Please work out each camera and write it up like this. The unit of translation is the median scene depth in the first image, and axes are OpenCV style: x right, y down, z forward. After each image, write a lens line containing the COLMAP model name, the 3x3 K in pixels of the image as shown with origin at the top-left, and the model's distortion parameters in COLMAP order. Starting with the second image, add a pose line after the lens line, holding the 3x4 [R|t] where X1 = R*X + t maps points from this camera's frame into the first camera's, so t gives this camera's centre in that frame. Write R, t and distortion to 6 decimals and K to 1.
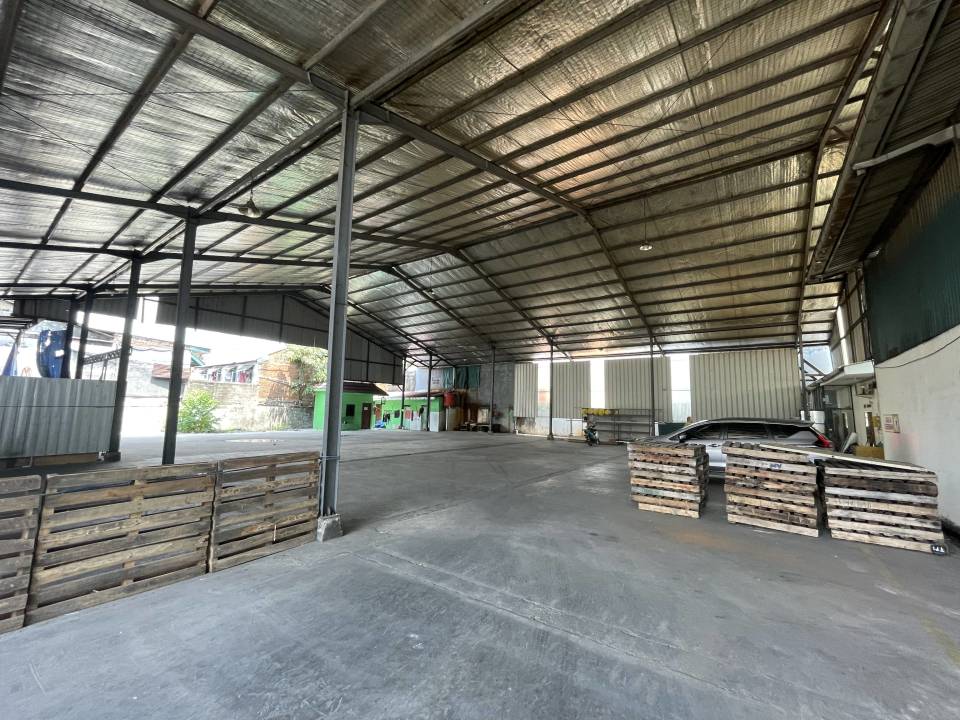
lens RADIAL K [[389.4, 0, 479.2], [0, 389.4, 360.7], [0, 0, 1]] dist [0.000947, -0.000018]
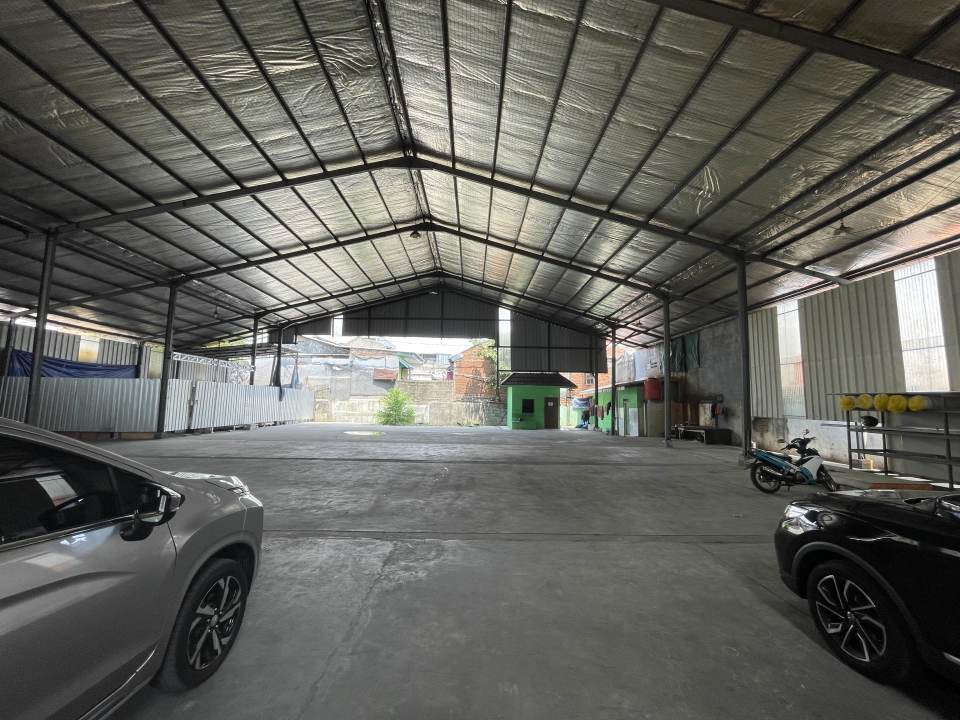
lens RADIAL K [[389.4, 0, 481.7], [0, 389.4, 361.3], [0, 0, 1]] dist [0.000947, -0.000018]
pose [[0.606563, -0.097427, -0.789043, 0.286619], [0.095294, 0.994217, -0.049505, 0.060185], [0.789303, -0.045163, 0.612340, 0.384716]]
